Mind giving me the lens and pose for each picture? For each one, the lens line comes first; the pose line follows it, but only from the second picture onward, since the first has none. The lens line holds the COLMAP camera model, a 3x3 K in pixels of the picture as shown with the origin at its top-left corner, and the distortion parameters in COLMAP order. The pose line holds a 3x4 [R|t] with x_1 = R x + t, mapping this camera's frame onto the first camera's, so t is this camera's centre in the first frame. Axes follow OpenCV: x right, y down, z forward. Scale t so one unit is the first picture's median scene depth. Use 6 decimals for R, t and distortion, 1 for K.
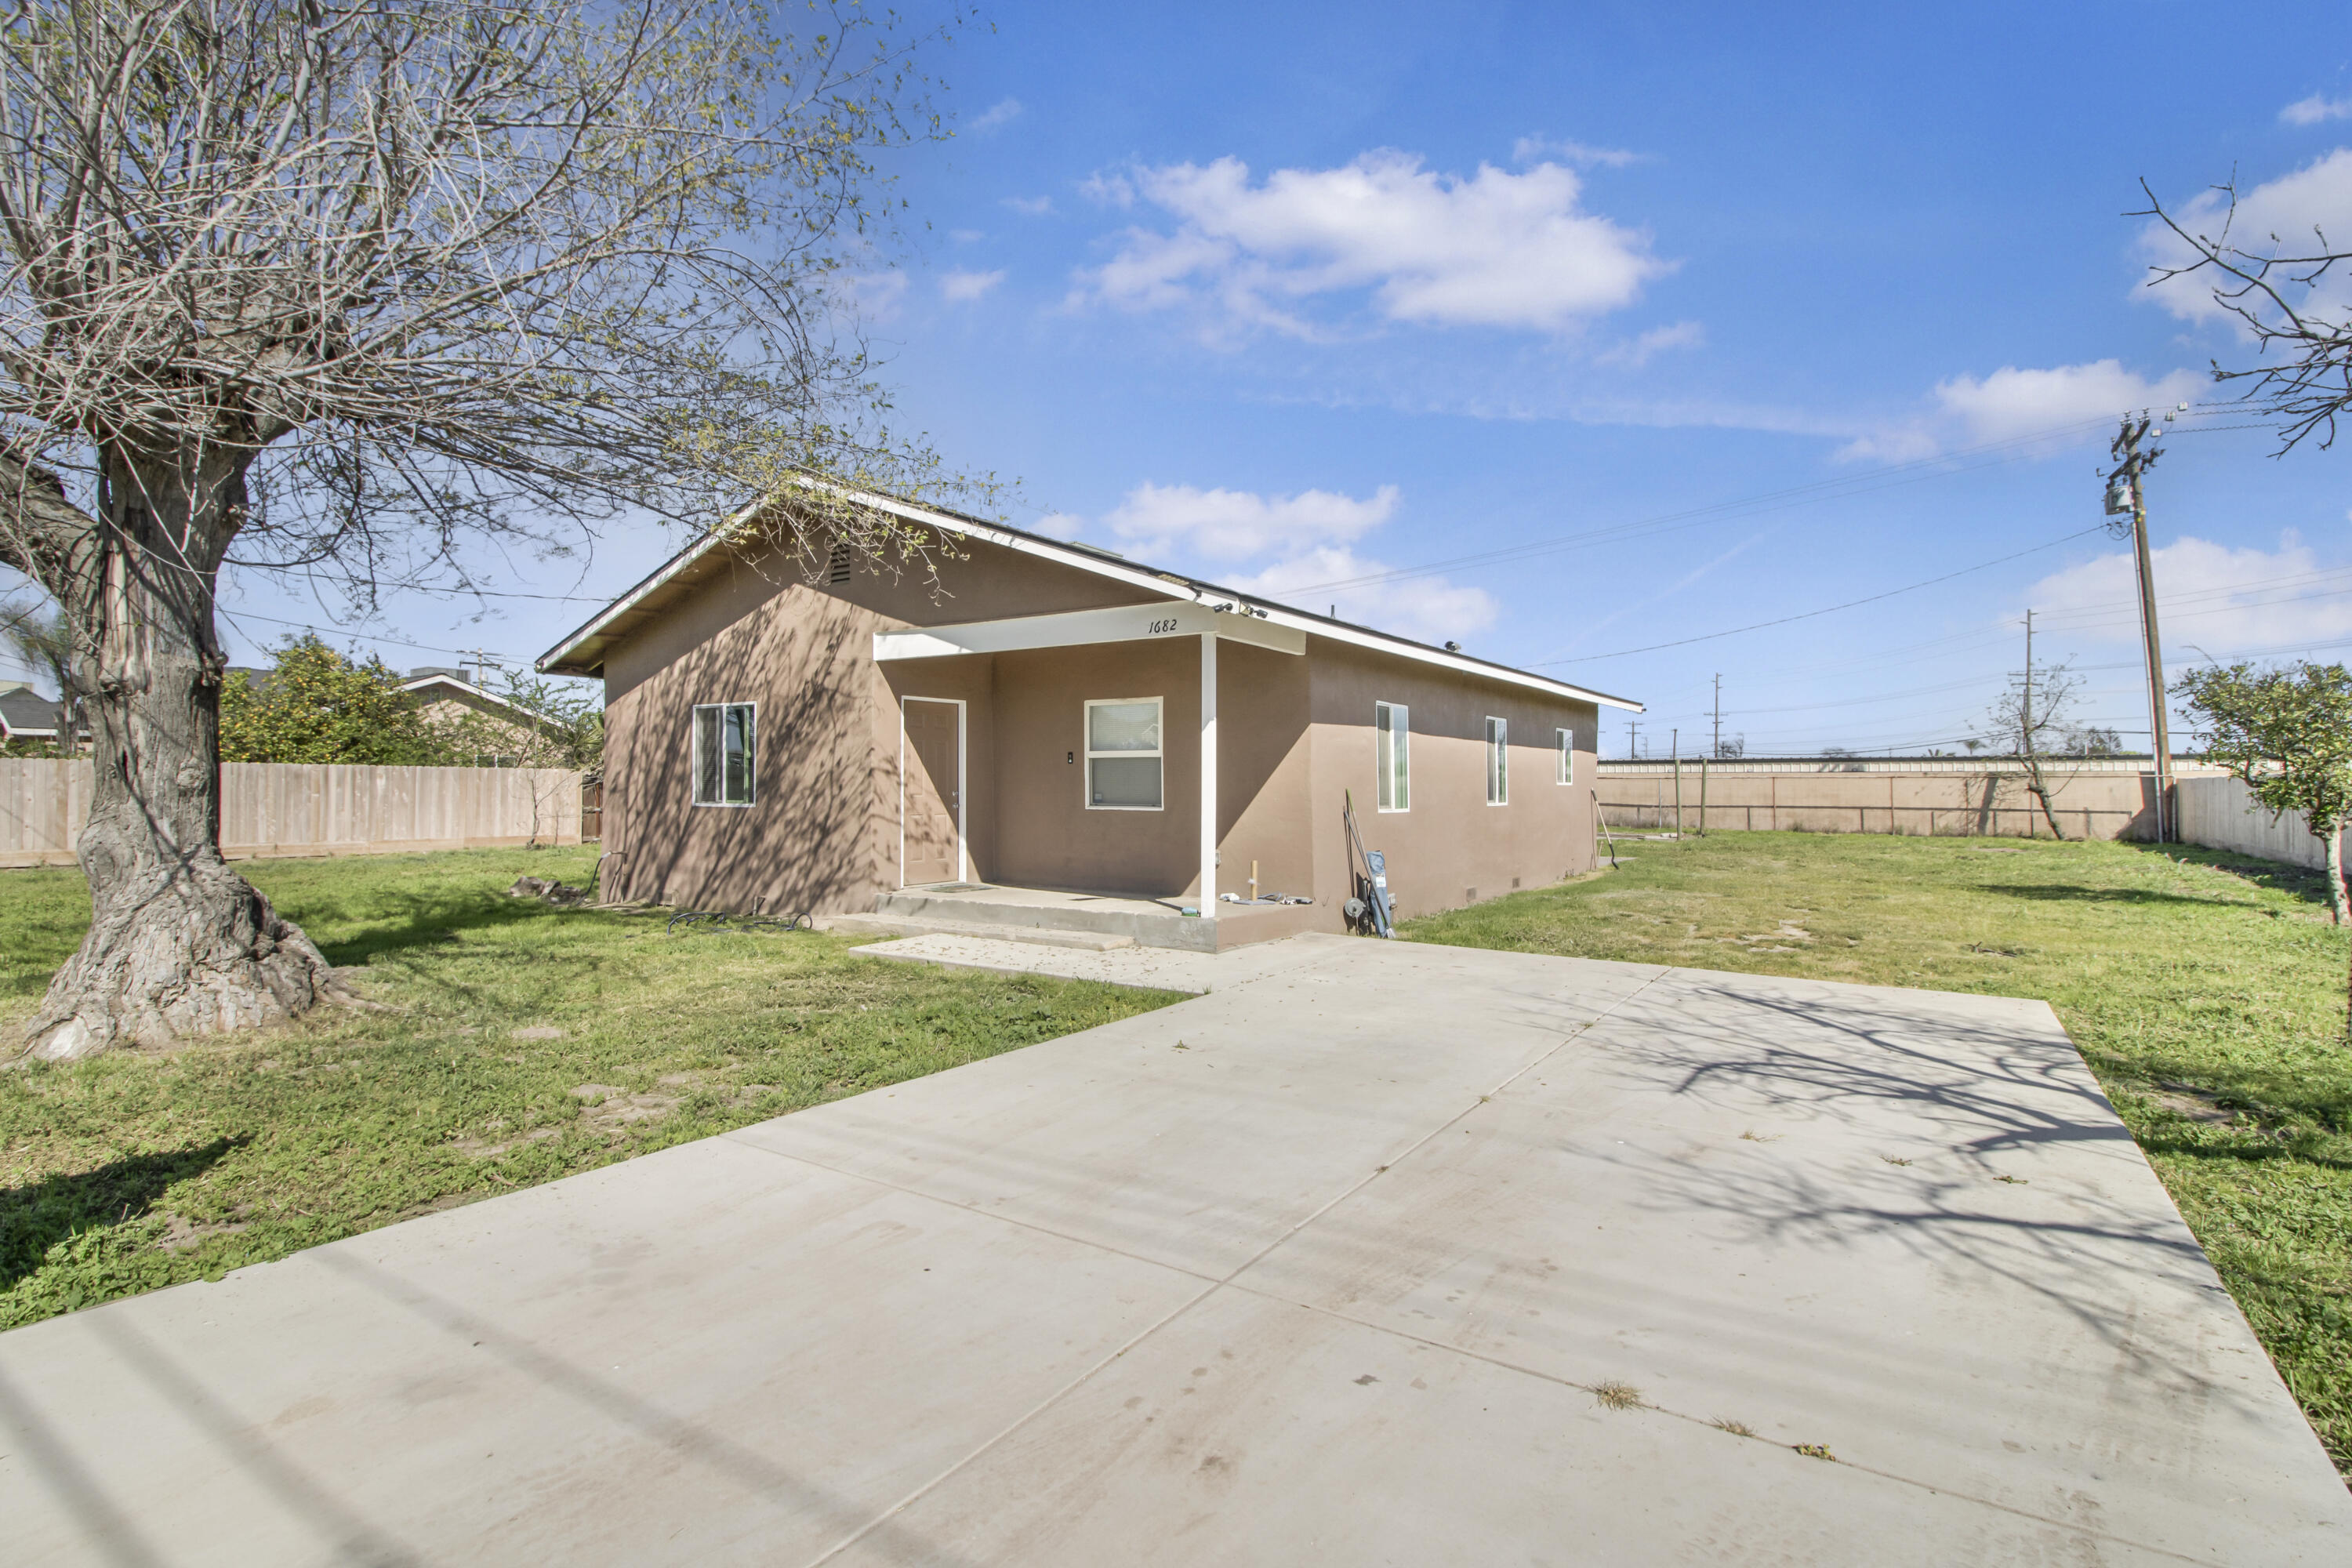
lens RADIAL K [[1100.4, 0, 1170.9], [0, 1100.4, 736.6], [0, 0, 1]] dist [-0.003327, -0.010763]
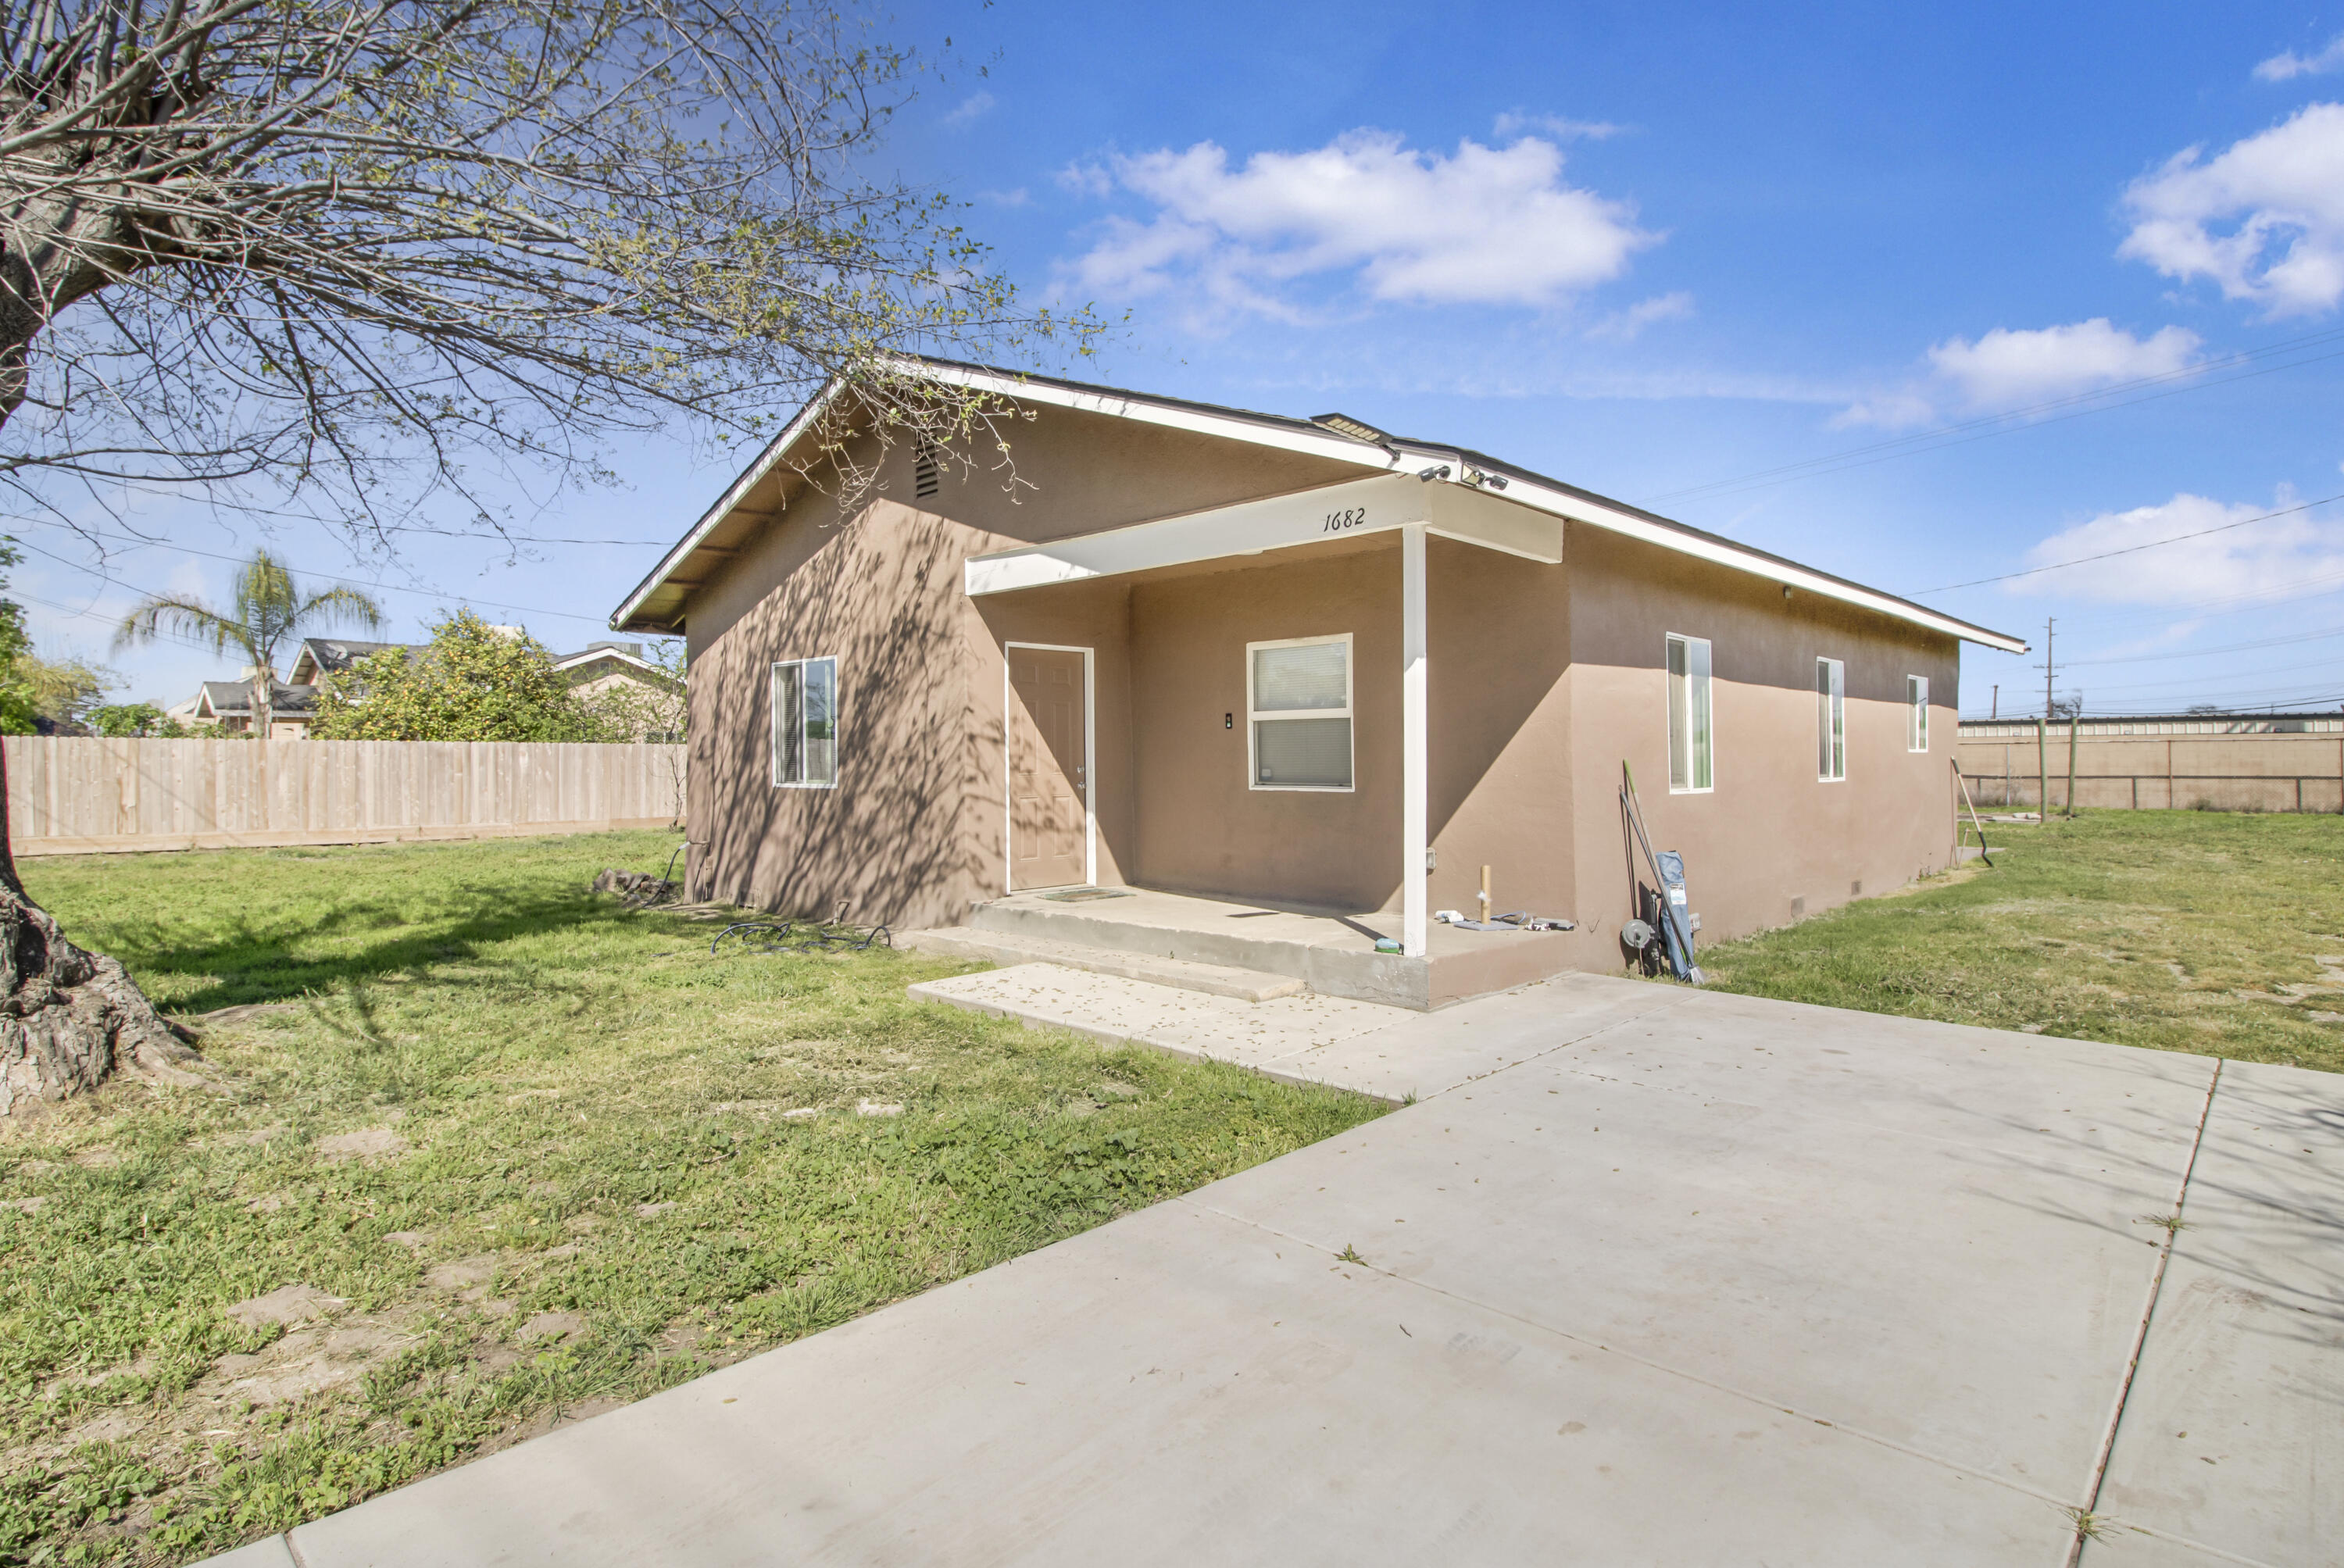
lens RADIAL K [[1171.1, 0, 1170.8], [0, 1171.1, 756.4], [0, 0, 1]] dist [-0.004157, -0.013743]
pose [[0.983526, -0.007896, -0.180592, 0.013581], [0.015695, 0.999003, 0.041799, 0.010004], [0.180082, -0.043945, 0.982669, 0.224469]]
